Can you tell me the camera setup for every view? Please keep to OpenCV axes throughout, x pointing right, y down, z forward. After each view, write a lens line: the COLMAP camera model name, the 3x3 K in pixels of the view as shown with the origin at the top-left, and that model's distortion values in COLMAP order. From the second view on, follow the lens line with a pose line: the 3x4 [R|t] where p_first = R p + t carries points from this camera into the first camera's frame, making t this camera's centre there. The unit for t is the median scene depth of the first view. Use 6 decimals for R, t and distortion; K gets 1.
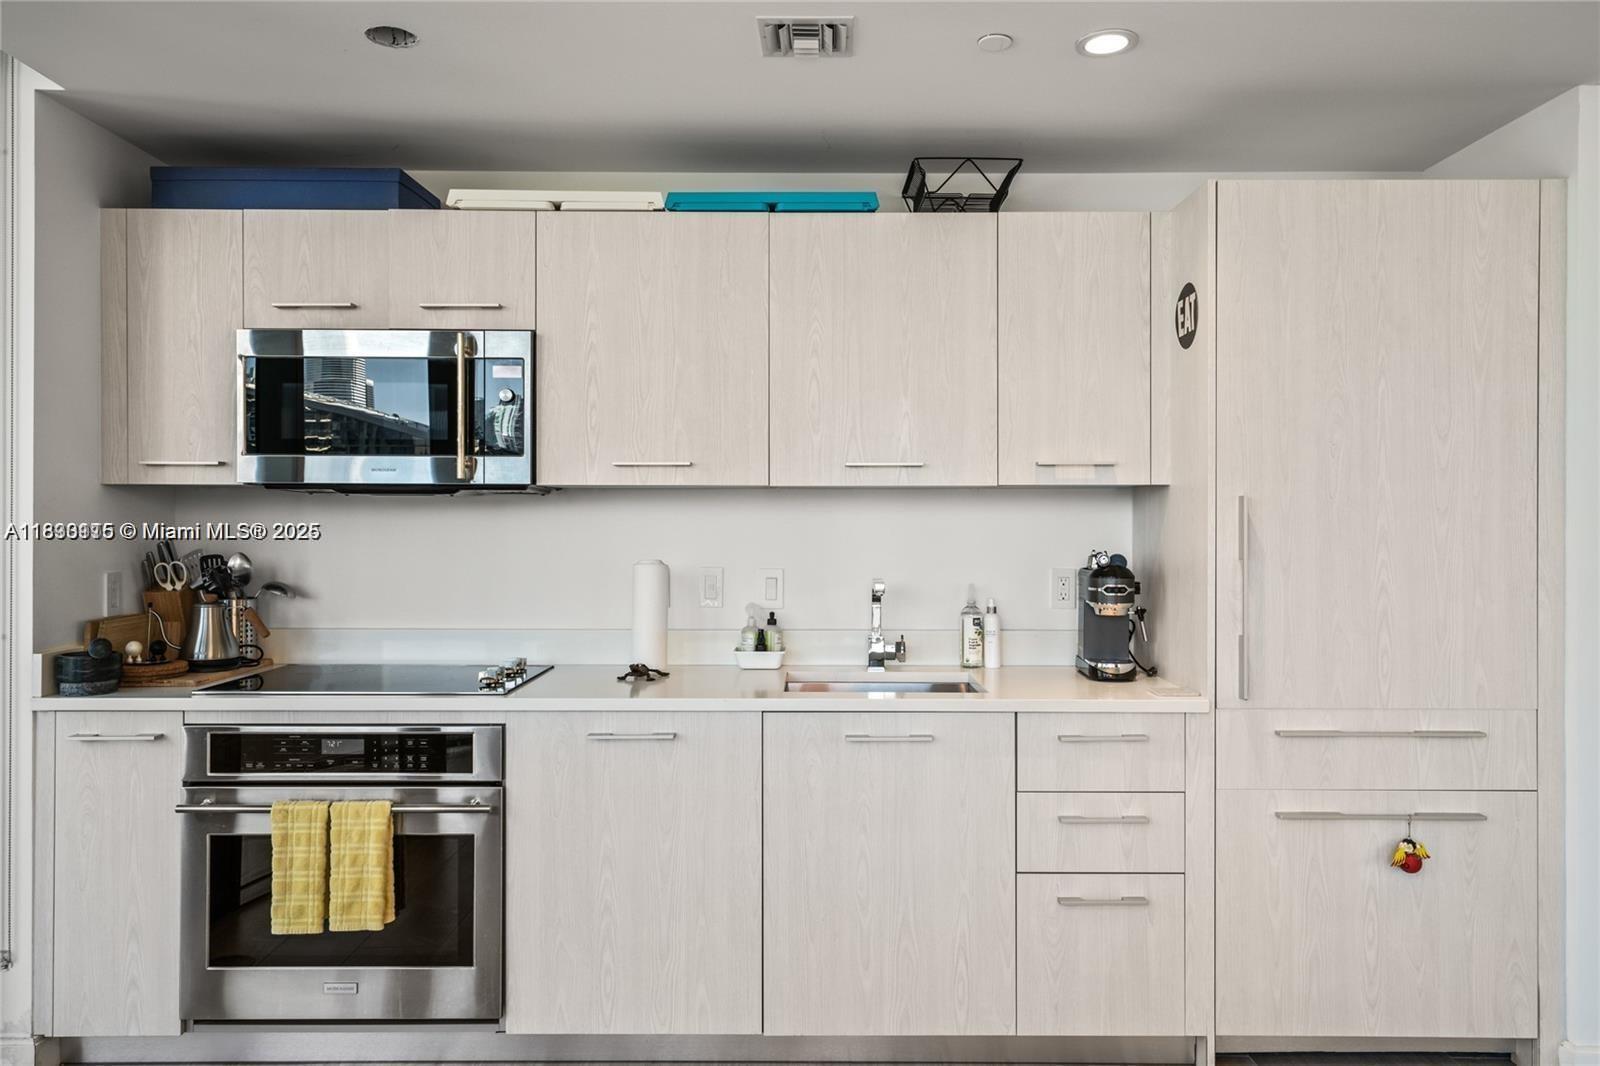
lens RADIAL K [[1159.1, 0, 808.2], [0, 1159.1, 517.0], [0, 0, 1]] dist [0.008812, -0.001264]
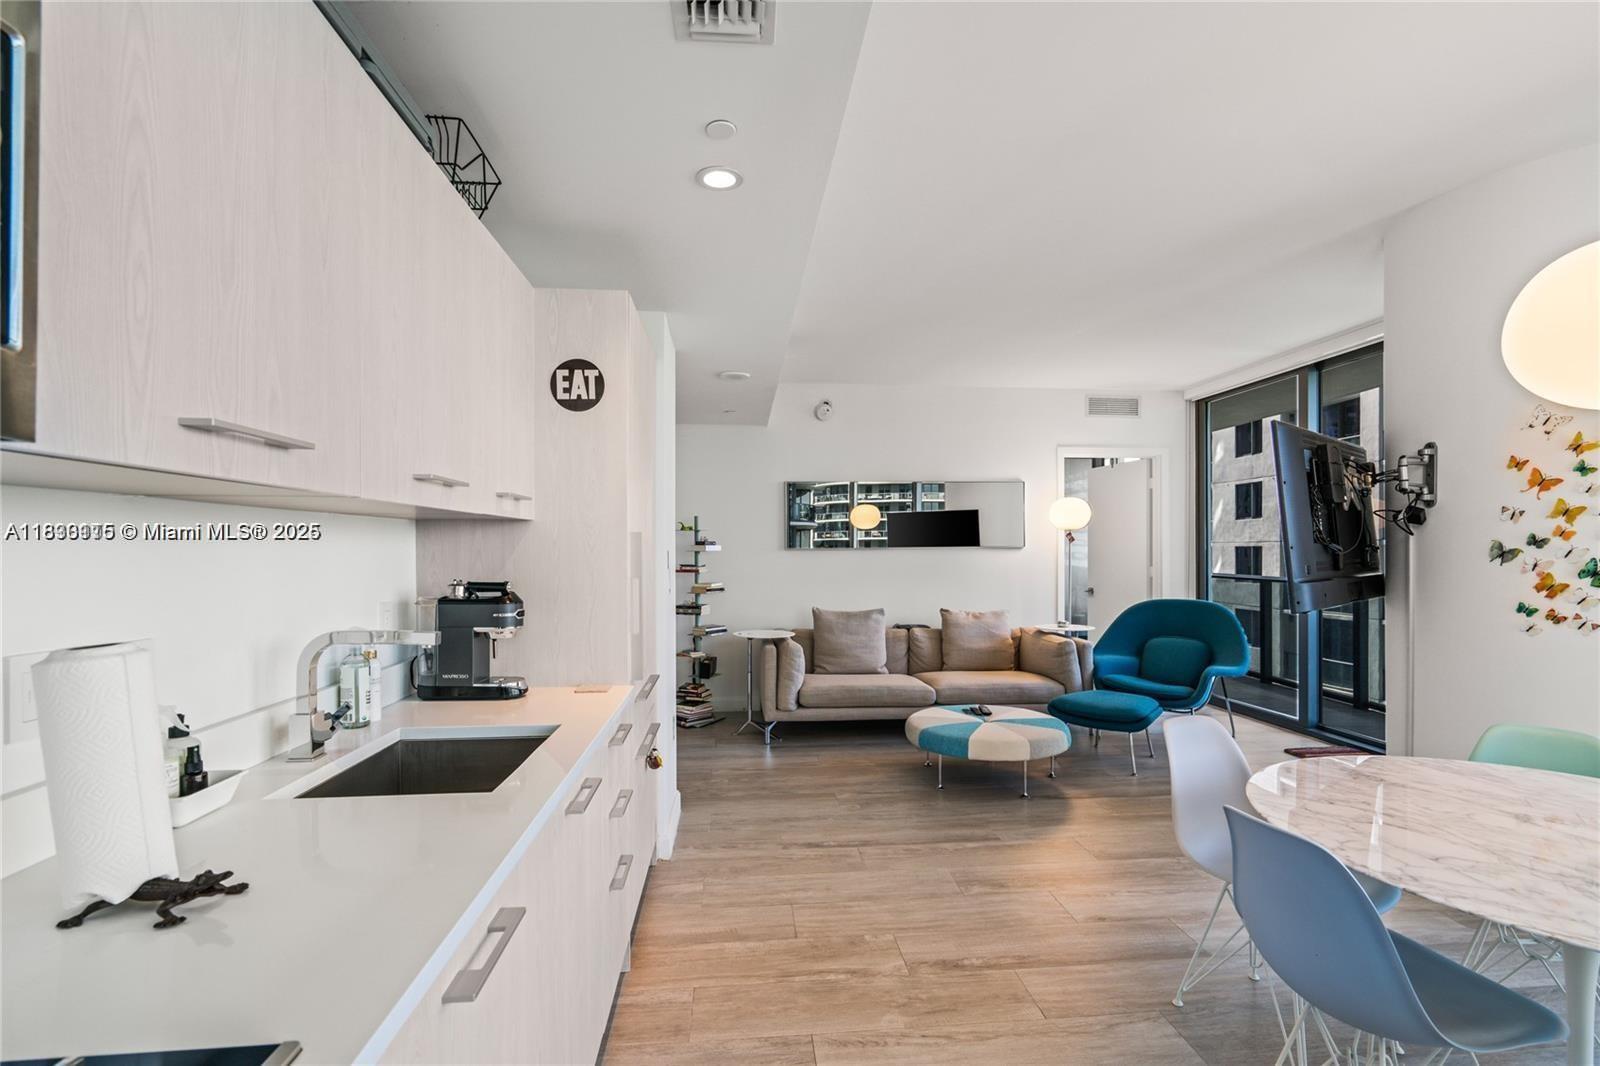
lens RADIAL K [[736.0, 0, 802.9], [0, 736.0, 556.4], [0, 0, 1]] dist [-0.000126, 0.000229]
pose [[-0.094534, -0.011448, 0.995456, -0.466852], [0.000299, 0.999934, 0.011528, 0.000319], [-0.995522, 0.001387, -0.094524, 0.813081]]
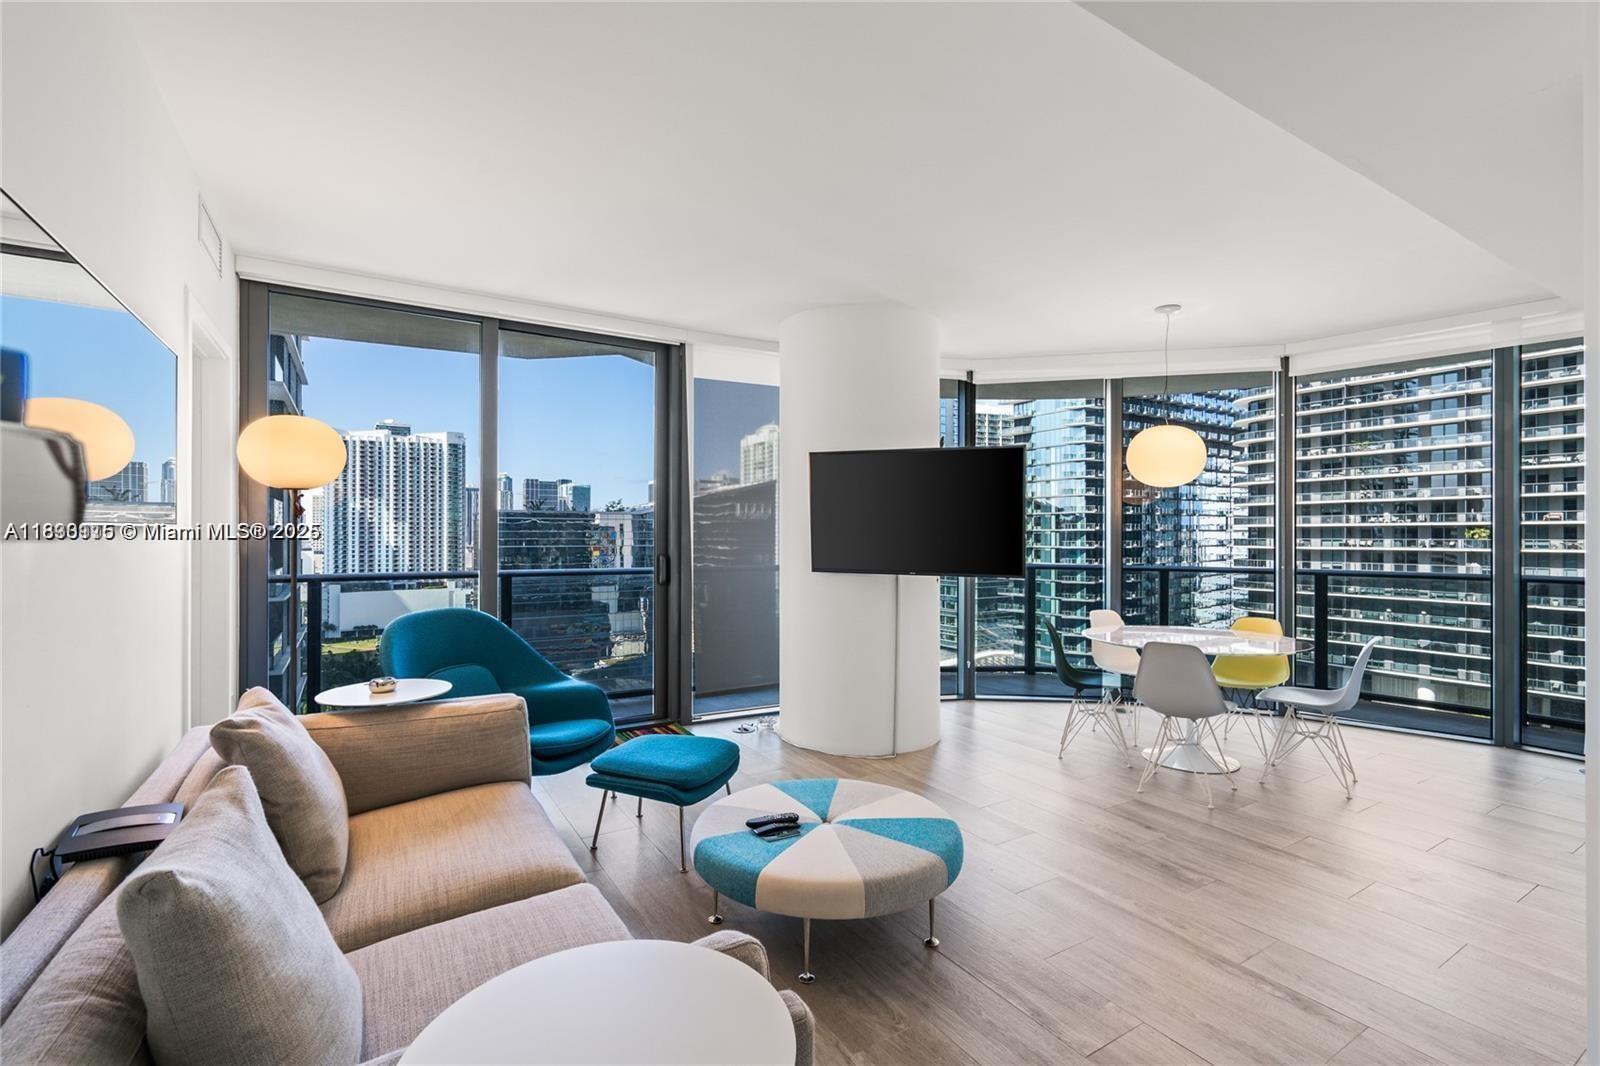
lens RADIAL K [[718.1, 0, 803.0], [0, 718.1, 530.5], [0, 0, 1]] dist [-0.008929, 0.005945]
pose [[-0.848092, -0.007690, -0.529793, 1.384763], [-0.002945, 0.999948, -0.009800, 0.009123], [0.529841, -0.006751, -0.848070, 1.018461]]
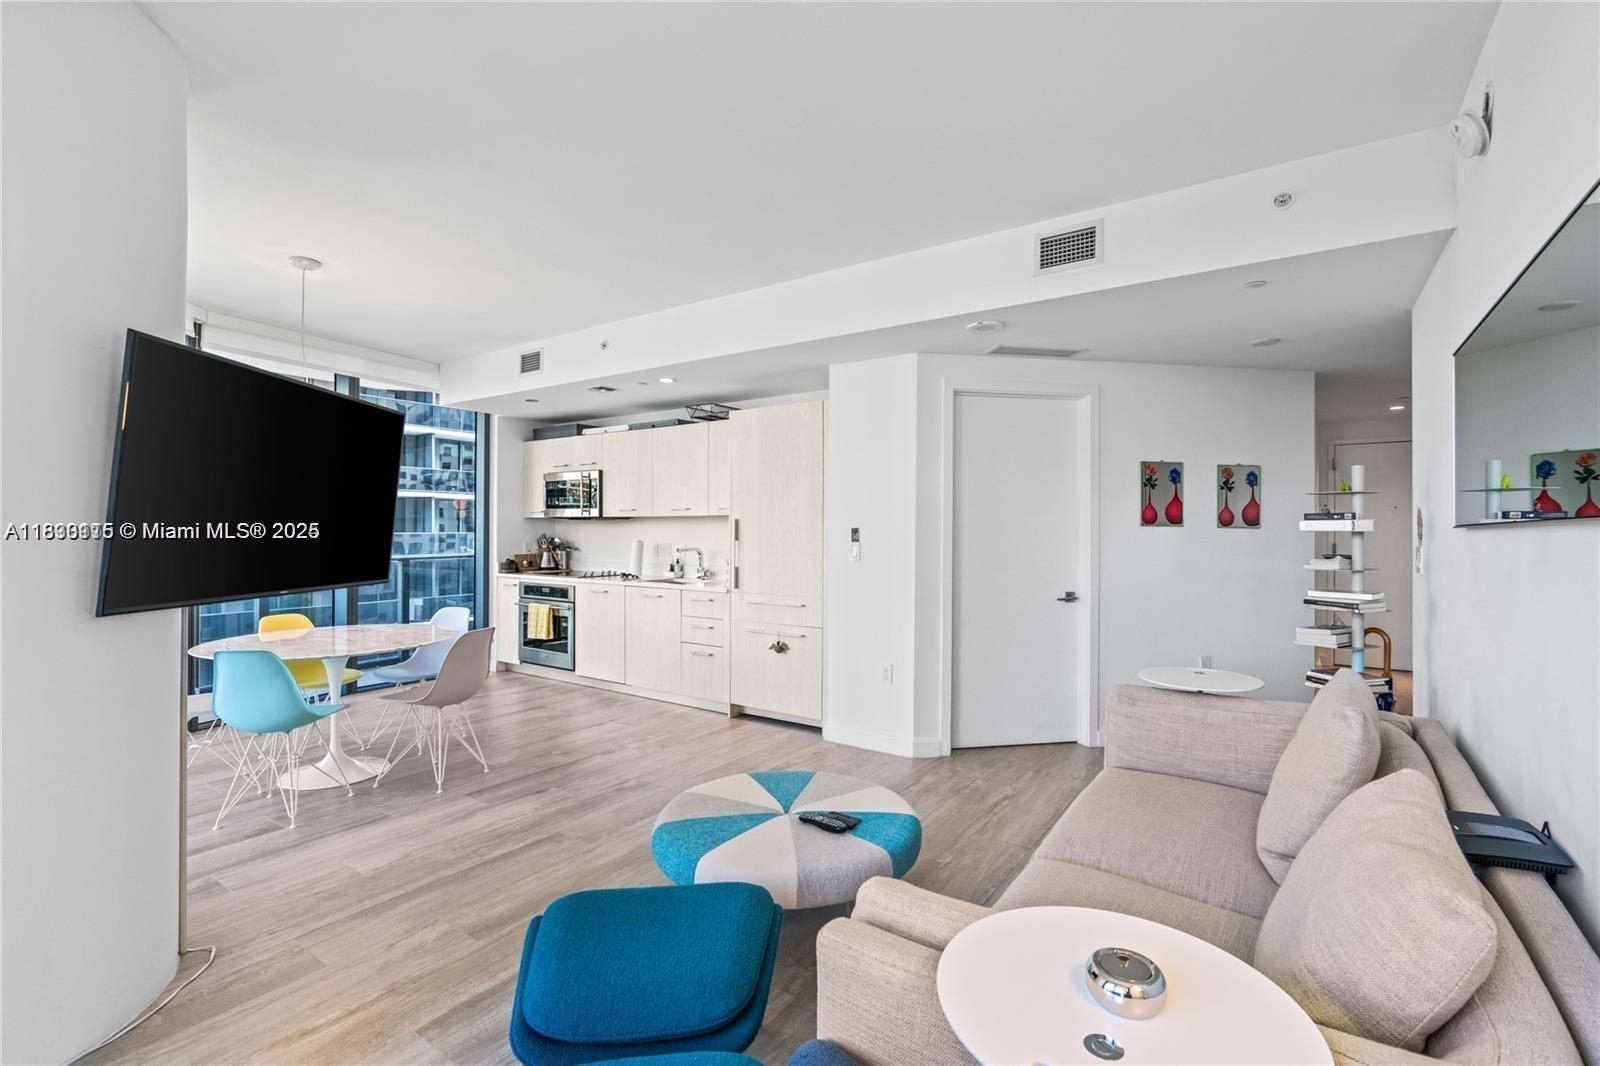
lens RADIAL K [[720.6, 0, 802.3], [0, 720.6, 521.2], [0, 0, 1]] dist [-0.009192, 0.007729]
pose [[0.822854, -0.005509, -0.568225, 1.415484], [0.000636, 0.999961, -0.008775, 0.003207], [0.568252, 0.006859, 0.822826, -0.363652]]
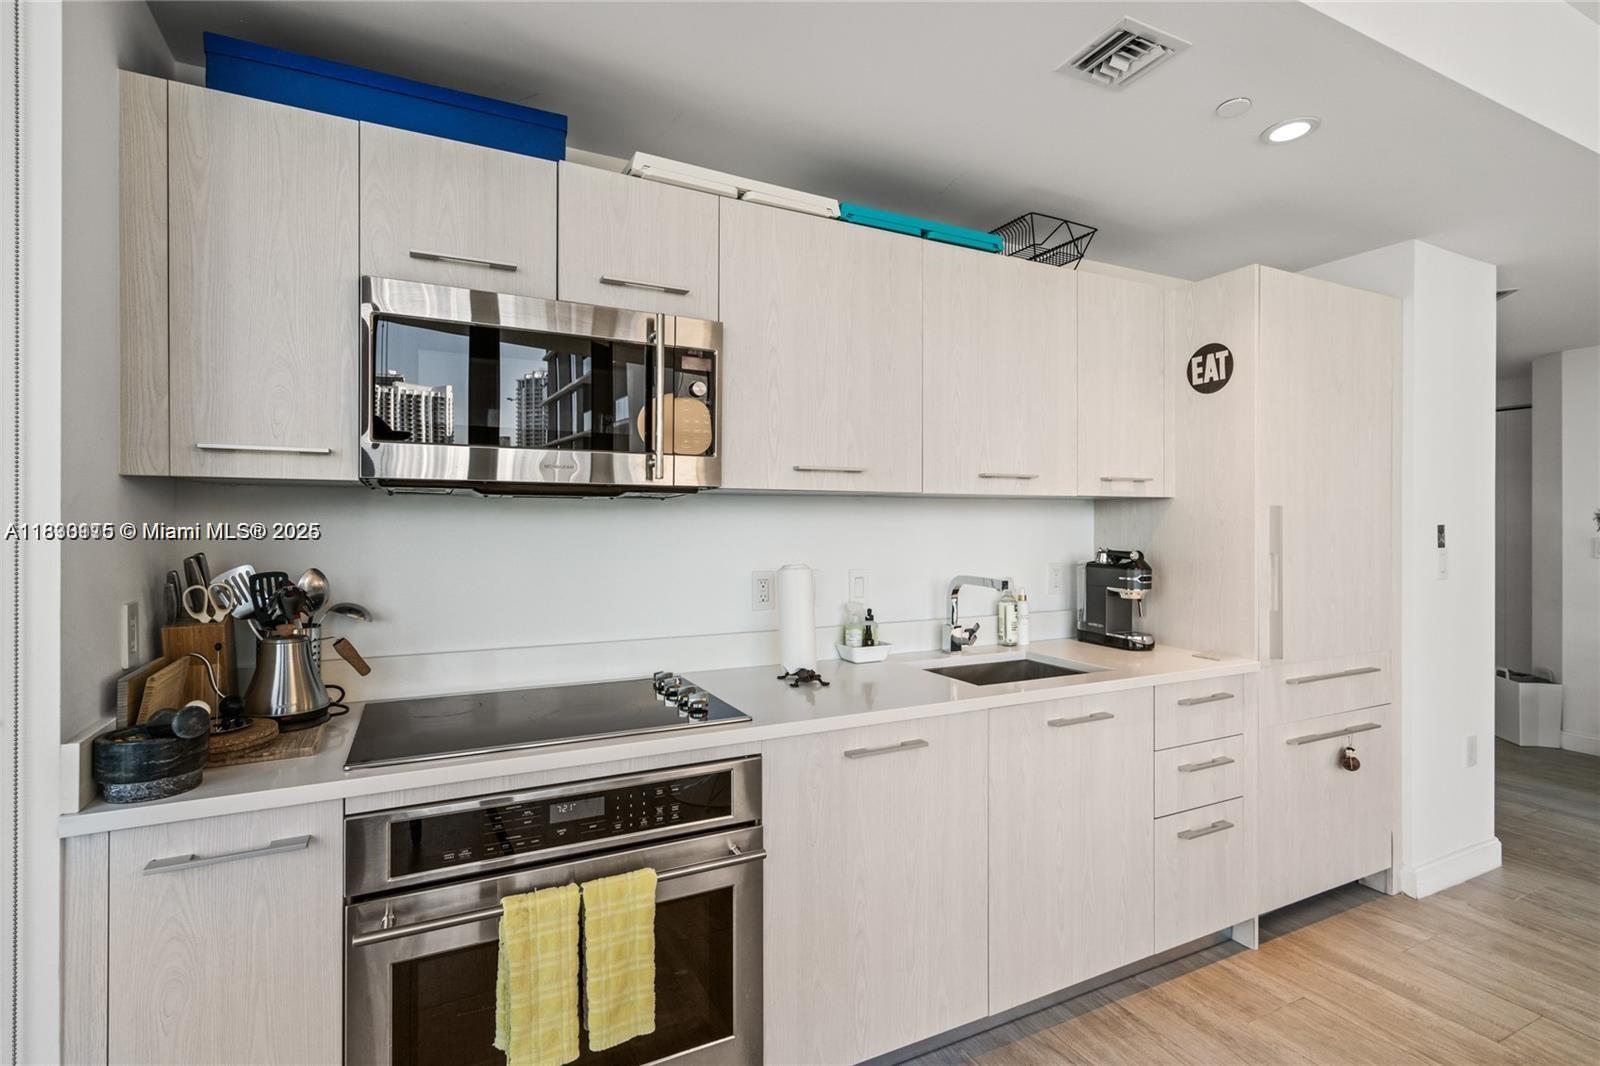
lens RADIAL K [[761.9, 0, 806.4], [0, 761.9, 525.3], [0, 0, 1]] dist [0.000511, 0.000872]
pose [[0.893175, -0.002677, 0.449700, -0.456466], [0.000766, 0.999990, 0.004431, -0.000279], [-0.449708, -0.003613, 0.893169, 0.425145]]
